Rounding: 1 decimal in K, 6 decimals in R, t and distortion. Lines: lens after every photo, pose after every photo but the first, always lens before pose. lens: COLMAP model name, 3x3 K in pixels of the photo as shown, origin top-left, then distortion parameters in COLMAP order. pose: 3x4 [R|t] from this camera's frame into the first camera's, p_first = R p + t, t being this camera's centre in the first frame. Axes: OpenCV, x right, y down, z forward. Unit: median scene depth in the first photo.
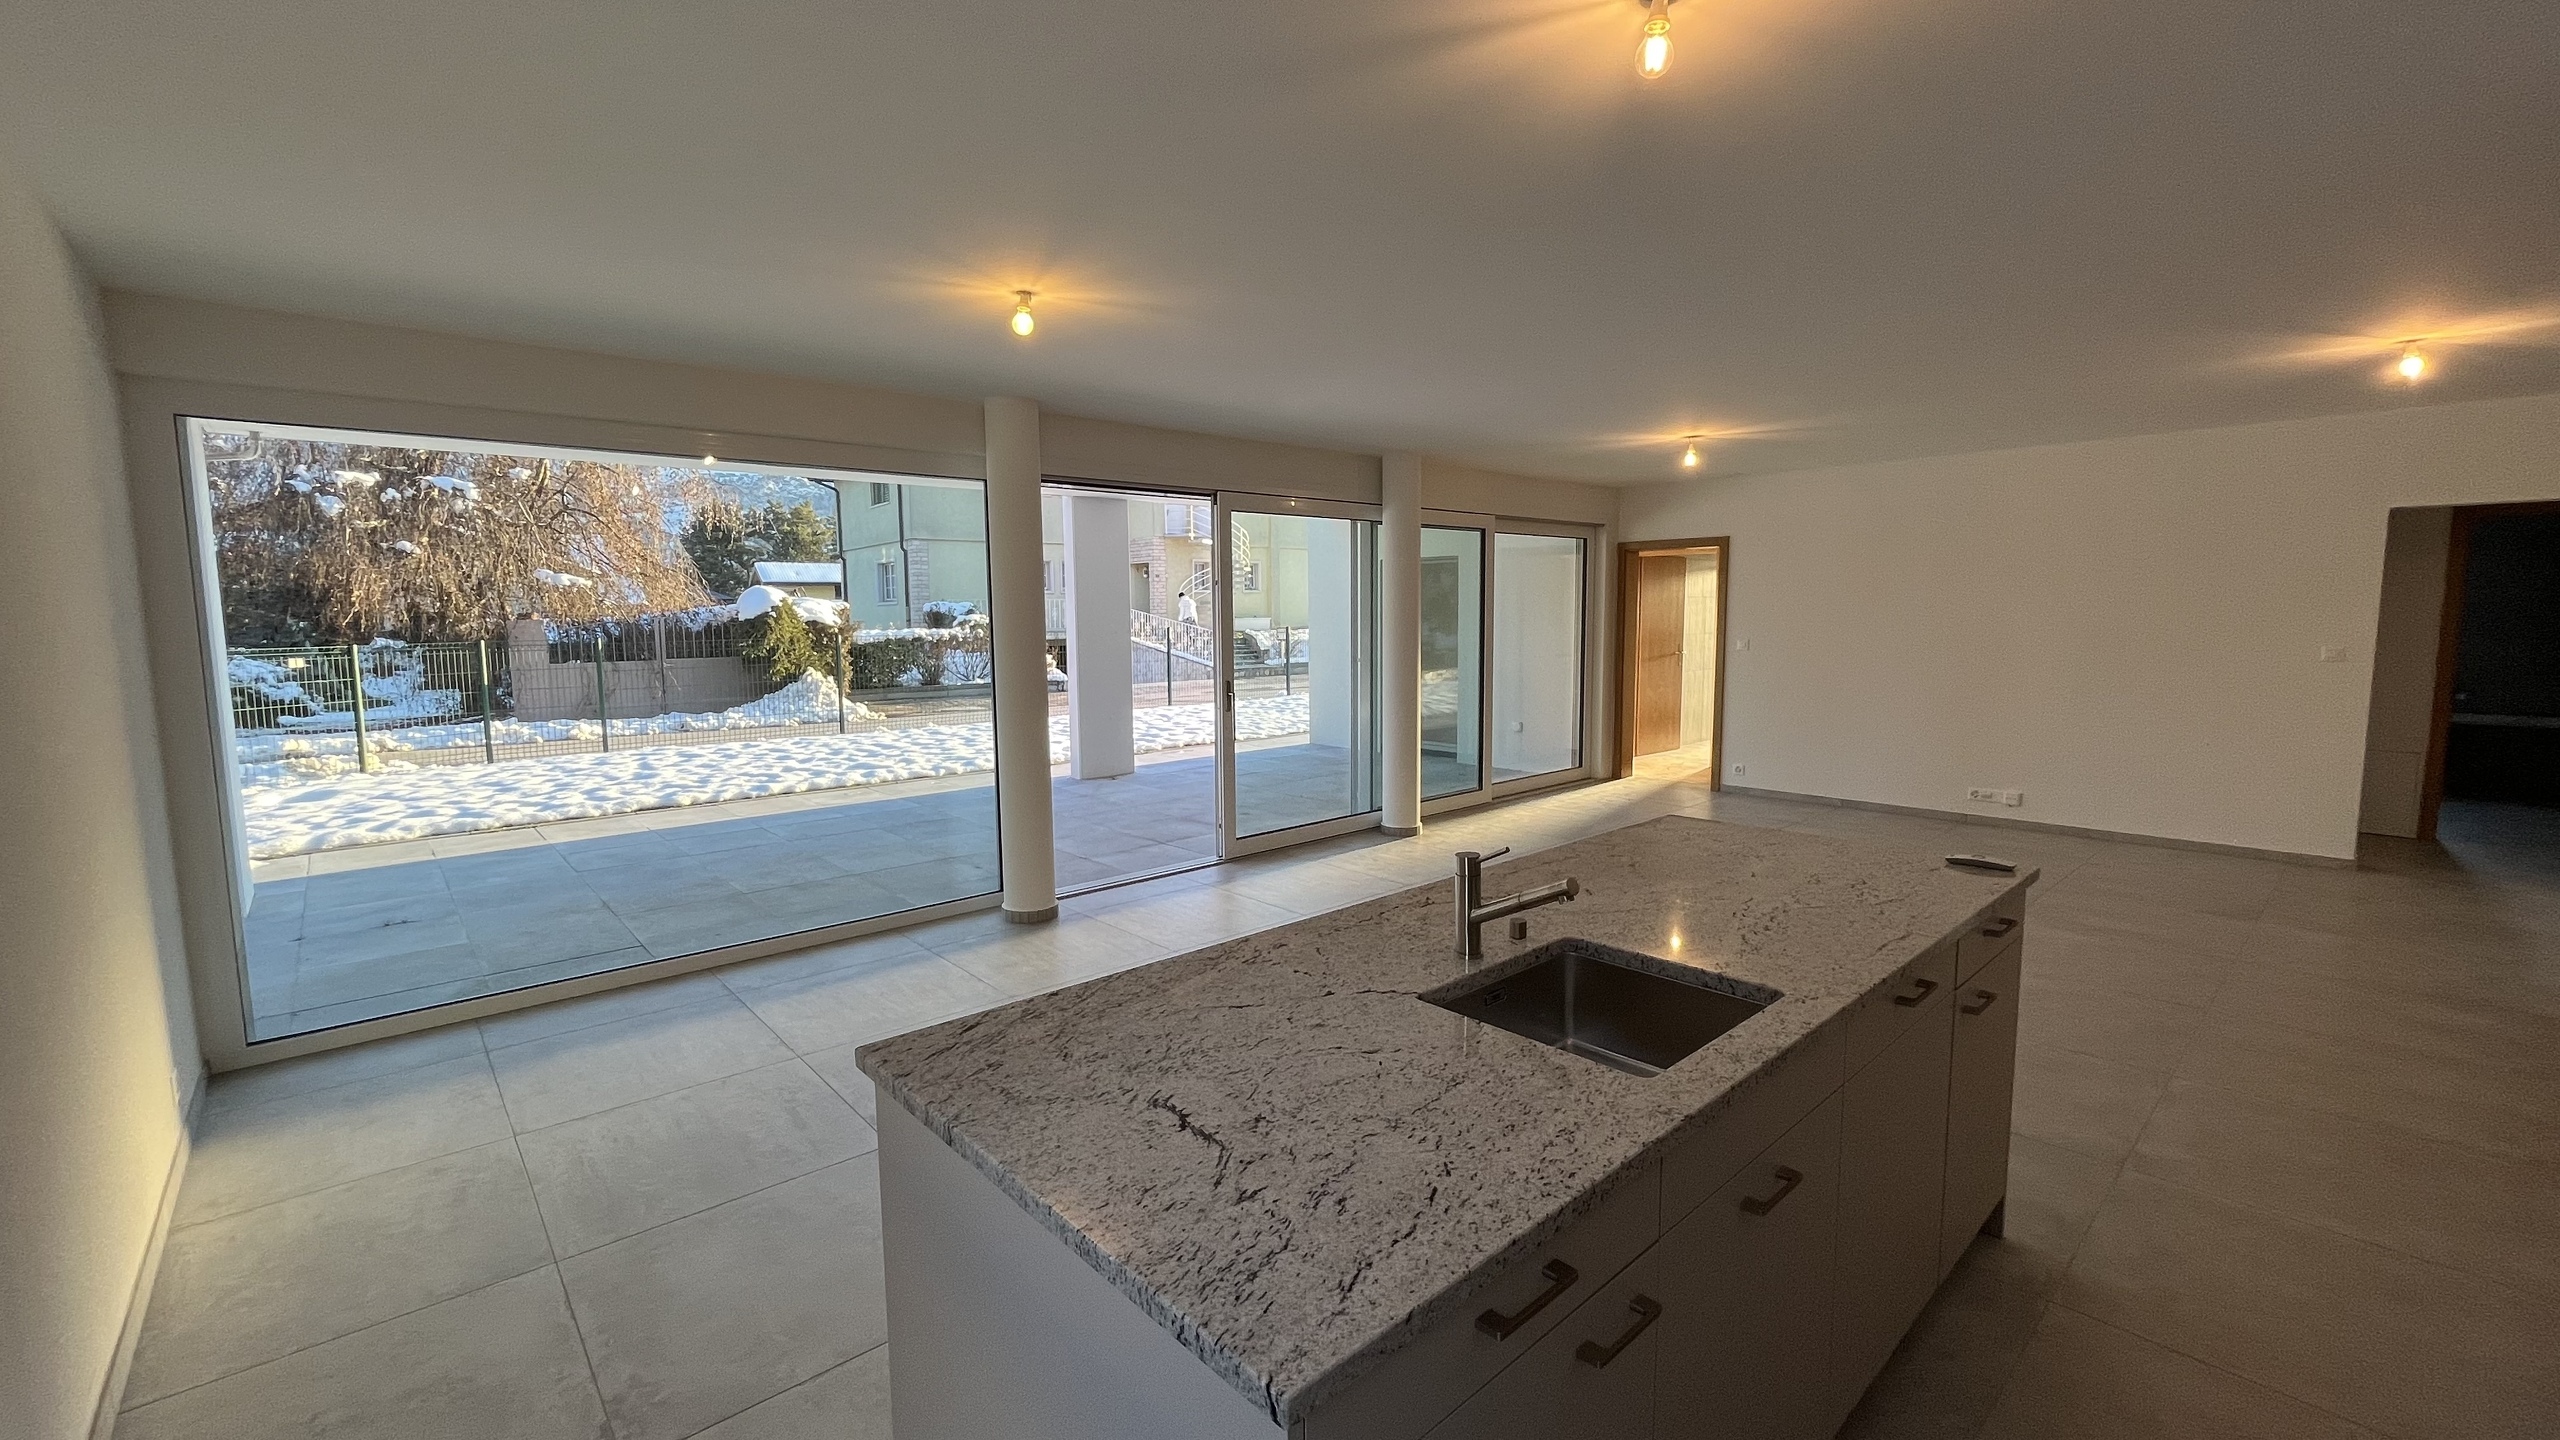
lens RADIAL K [[1030.3, 0, 1257.8], [0, 1030.3, 712.5], [0, 0, 1]] dist [-0.002829, -0.000008]
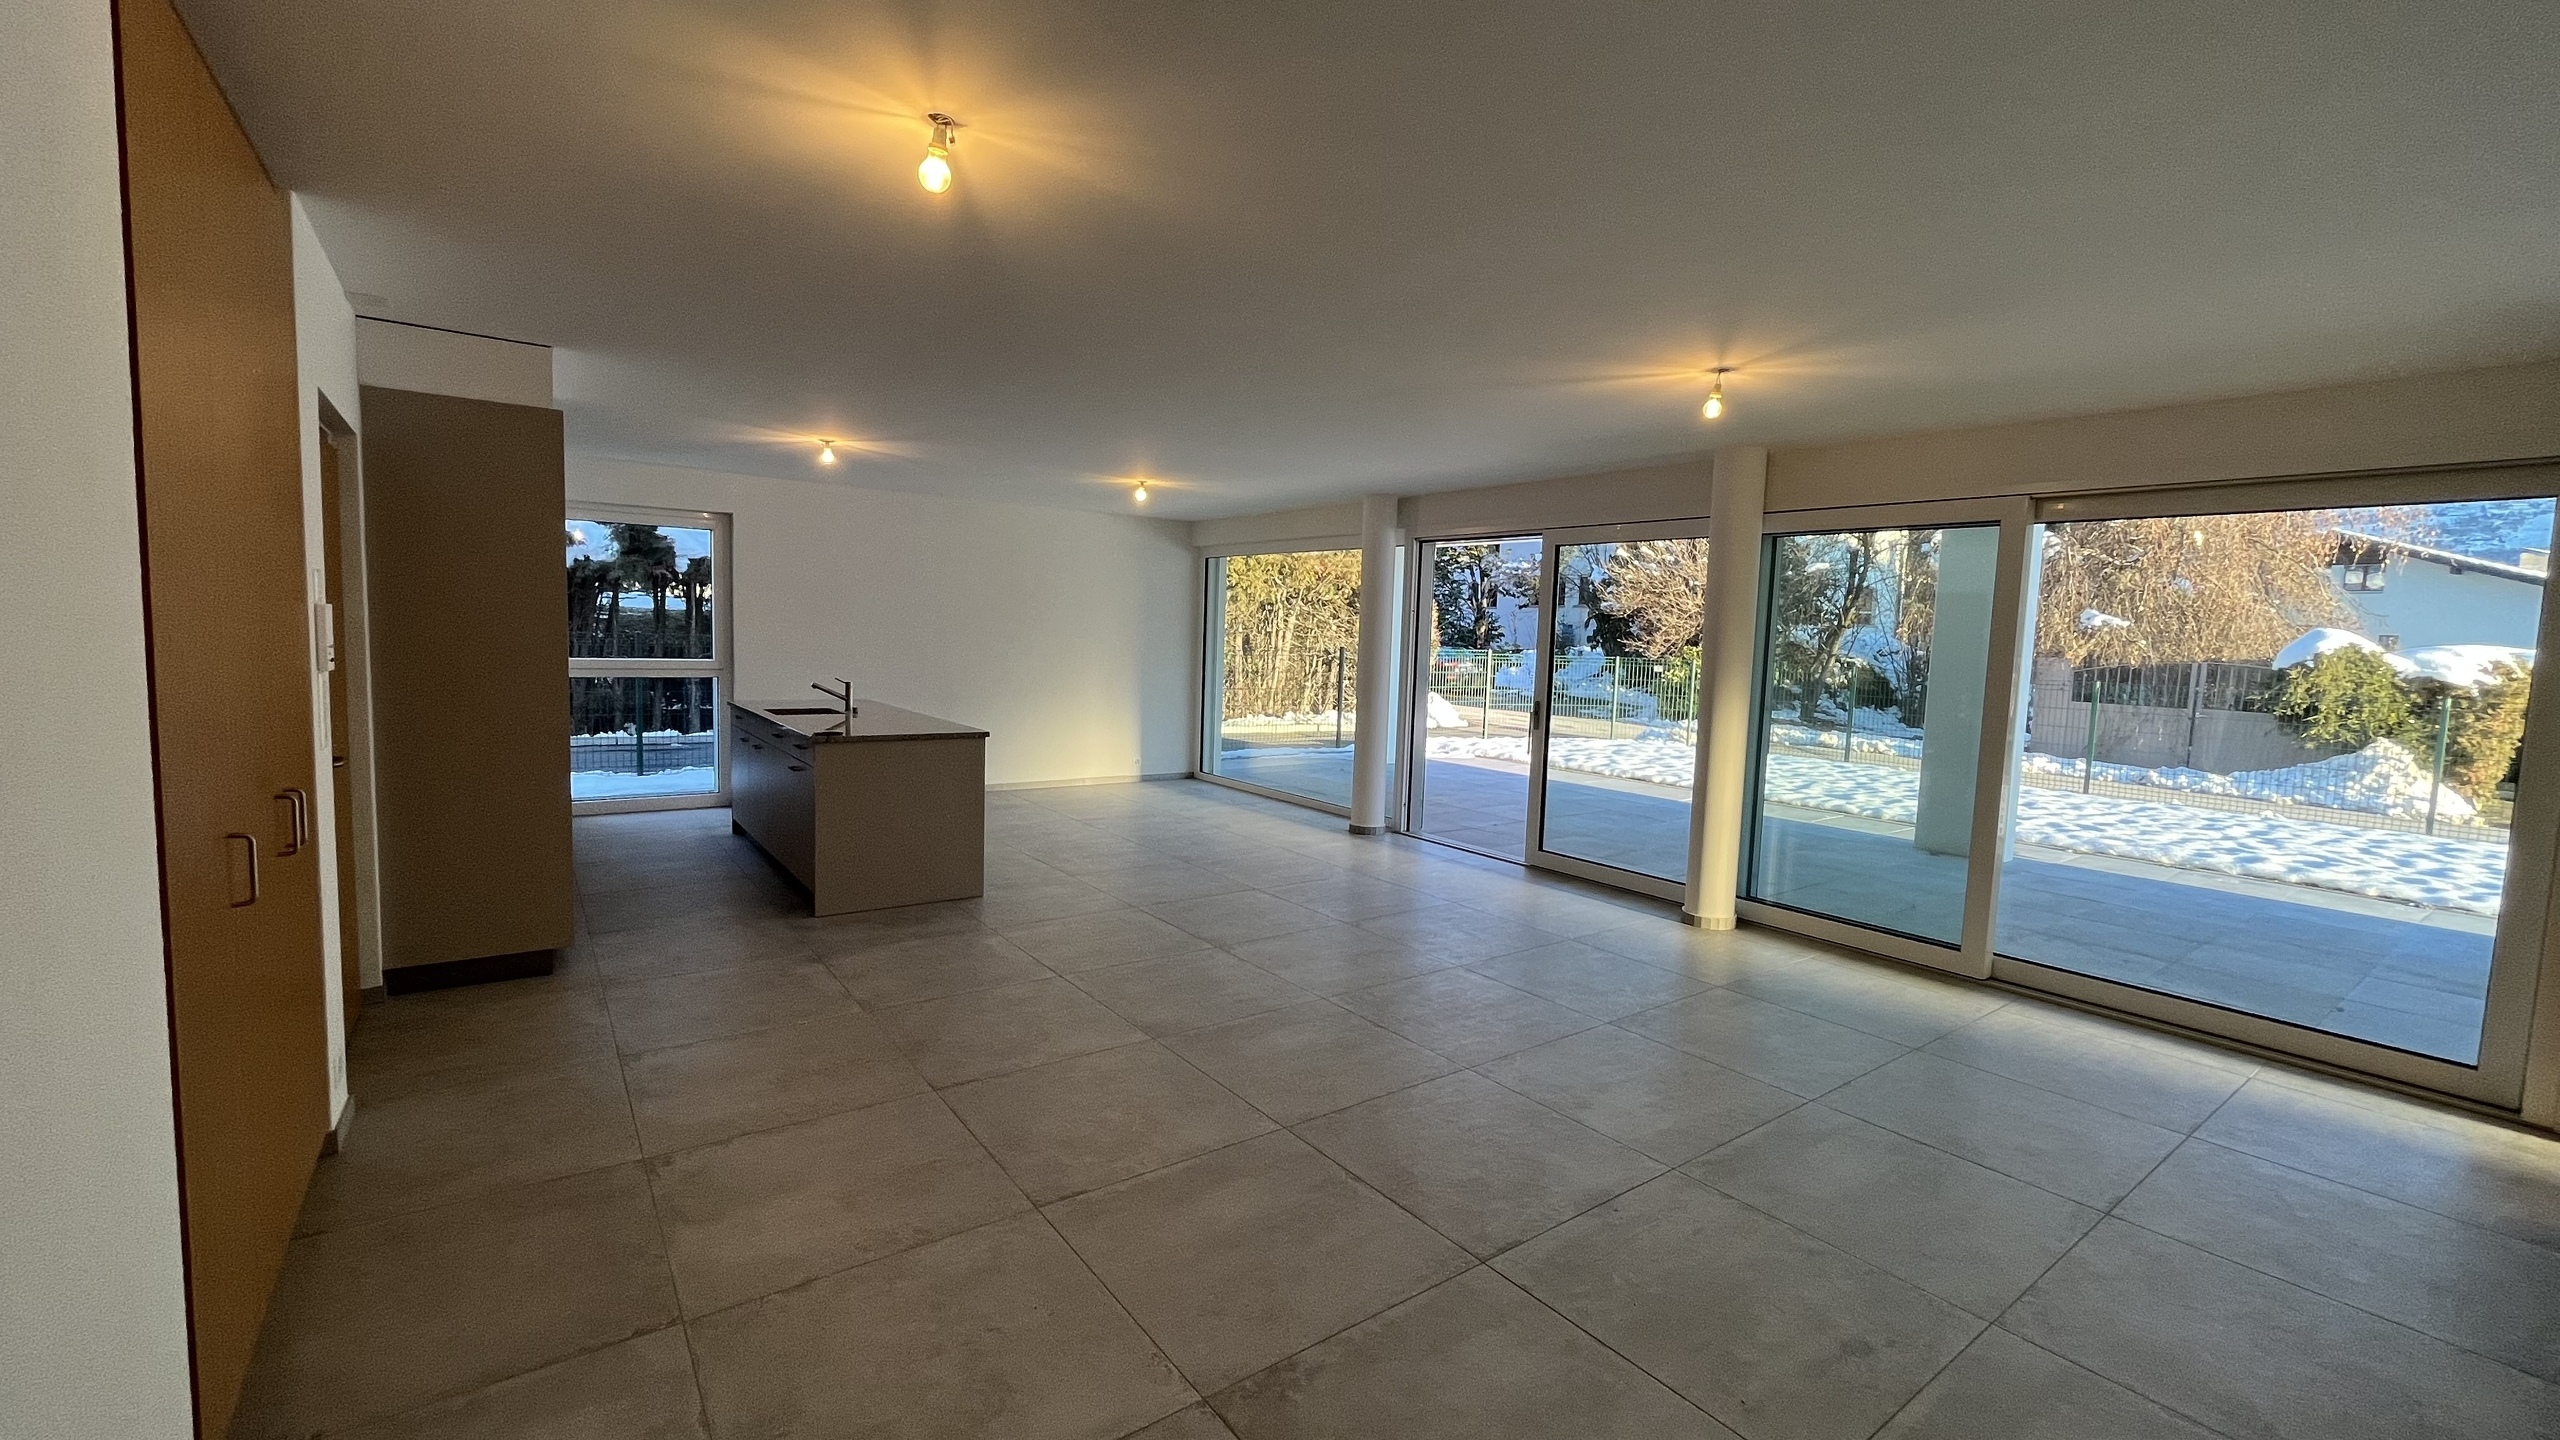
lens RADIAL K [[1030.3, 0, 1263.0], [0, 1030.3, 719.3], [0, 0, 1]] dist [-0.002829, -0.000008]
pose [[-0.079438, 0.101348, -0.991674, 0.380789], [-0.127678, 0.985590, 0.110954, -0.037637], [0.988629, 0.135429, -0.065353, 0.253323]]
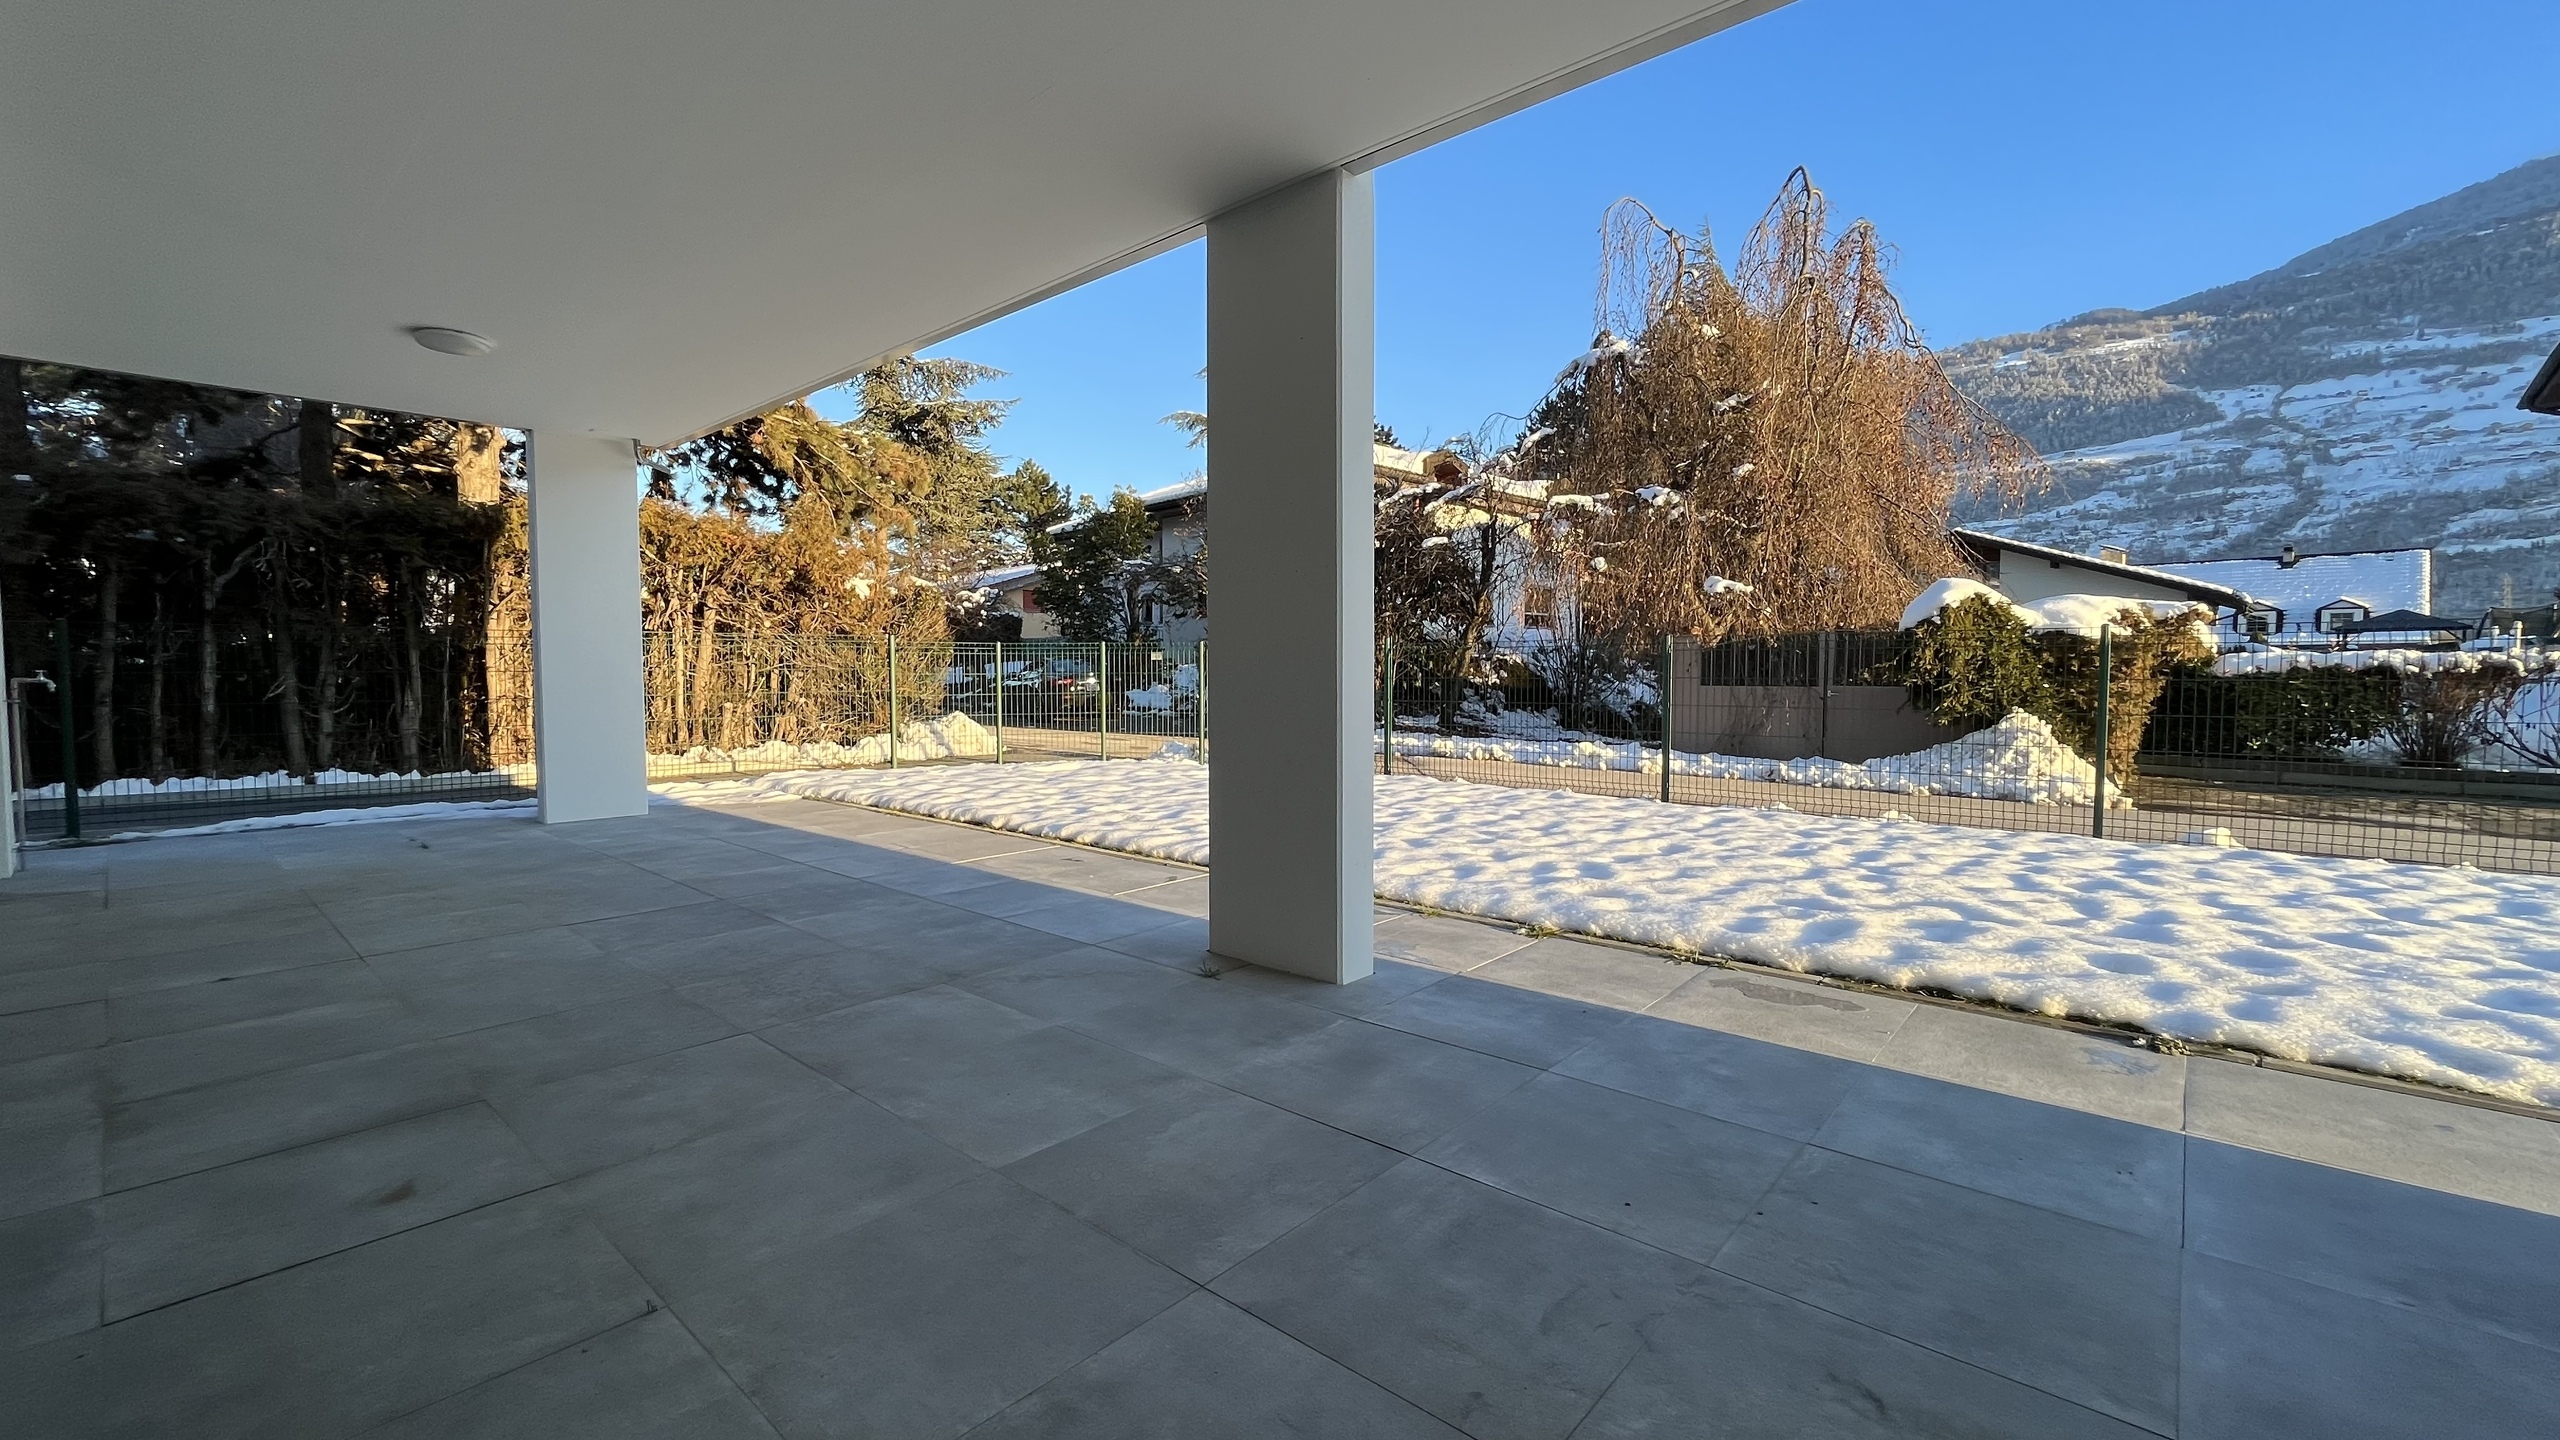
lens RADIAL K [[1030.3, 0, 1270.1], [0, 1030.3, 720.0], [0, 0, 1]] dist [-0.002829, -0.000008]
pose [[0.130122, 0.063708, -0.989449, 0.114788], [-0.095307, 0.994116, 0.051475, -0.026497], [0.986907, 0.087603, 0.135428, 0.499664]]
